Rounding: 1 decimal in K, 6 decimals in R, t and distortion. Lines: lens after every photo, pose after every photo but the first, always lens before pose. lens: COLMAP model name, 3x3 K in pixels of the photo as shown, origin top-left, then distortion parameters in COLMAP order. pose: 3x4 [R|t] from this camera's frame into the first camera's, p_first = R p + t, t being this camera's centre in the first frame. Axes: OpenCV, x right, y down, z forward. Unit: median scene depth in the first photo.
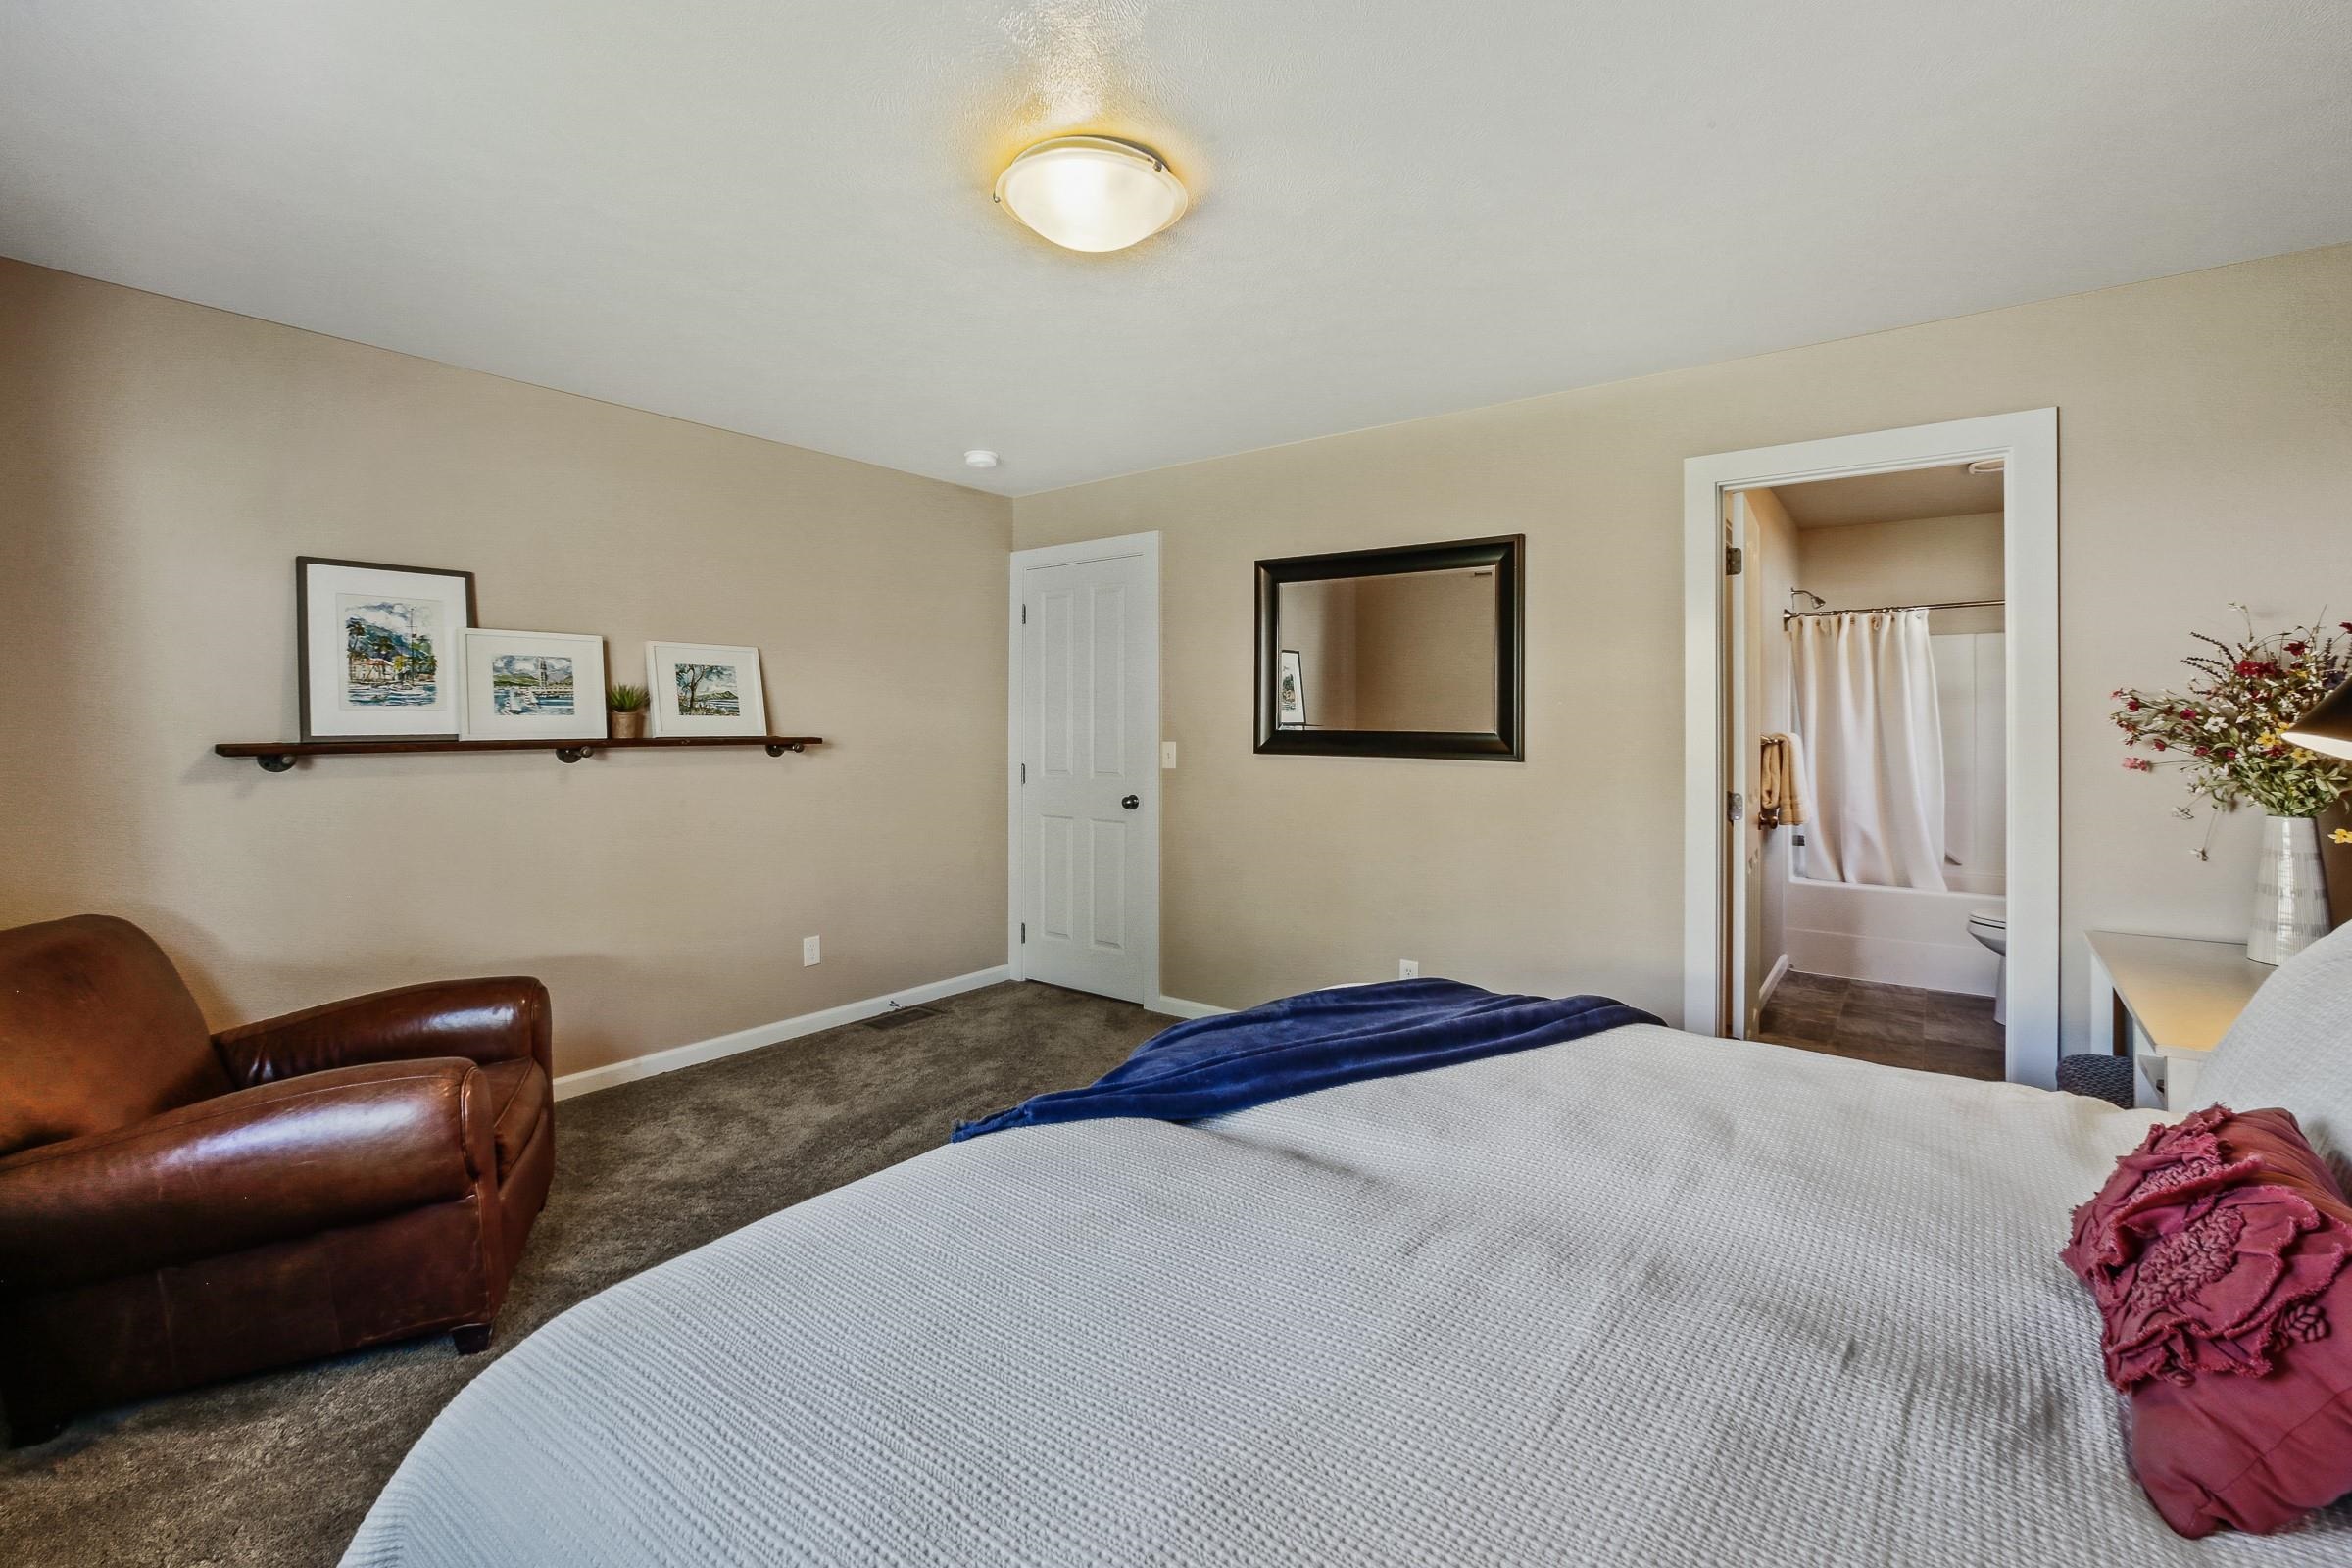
lens RADIAL K [[1031.1, 0, 1180.6], [0, 1031.1, 713.9], [0, 0, 1]] dist [-0.000803, -0.000030]
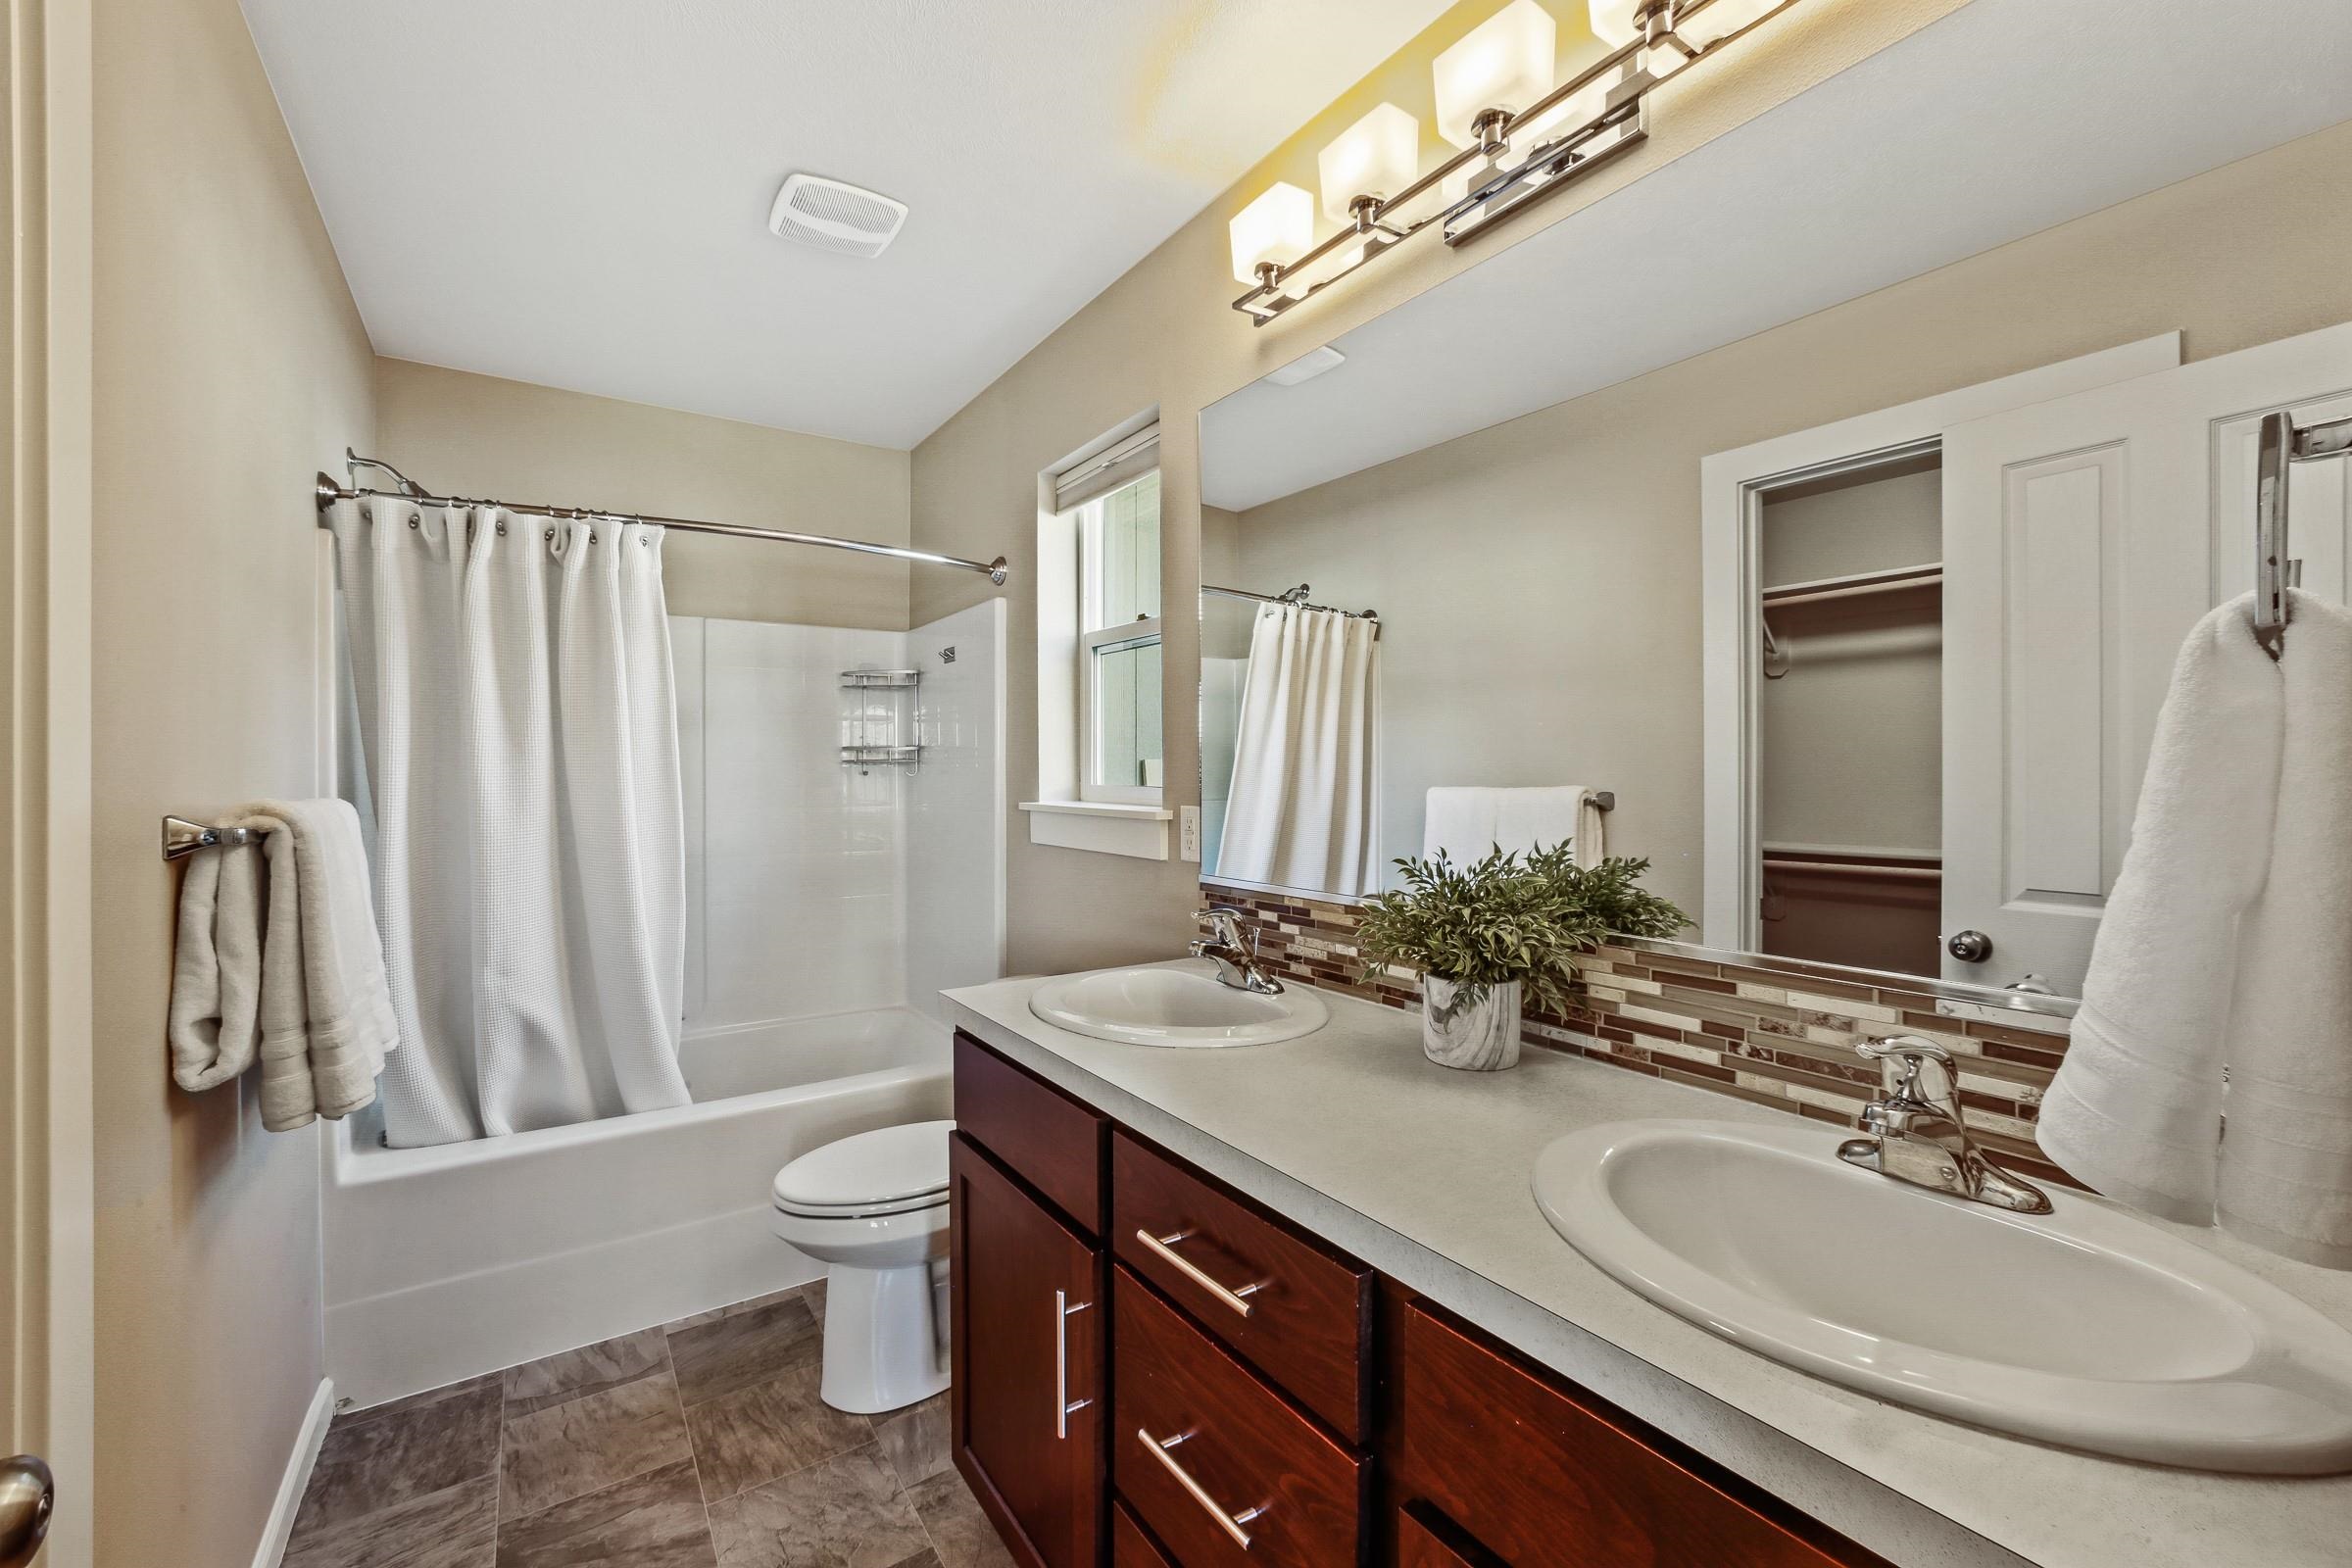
lens RADIAL K [[954.0, 0, 1169.0], [0, 954.0, 766.5], [0, 0, 1]] dist [-0.033603, 0.014525]
pose [[0.340569, 0.001658, 0.940218, 0.391232], [0.004528, 0.999984, -0.003404, 0.010052], [-0.940209, 0.005417, 0.340556, 0.625421]]
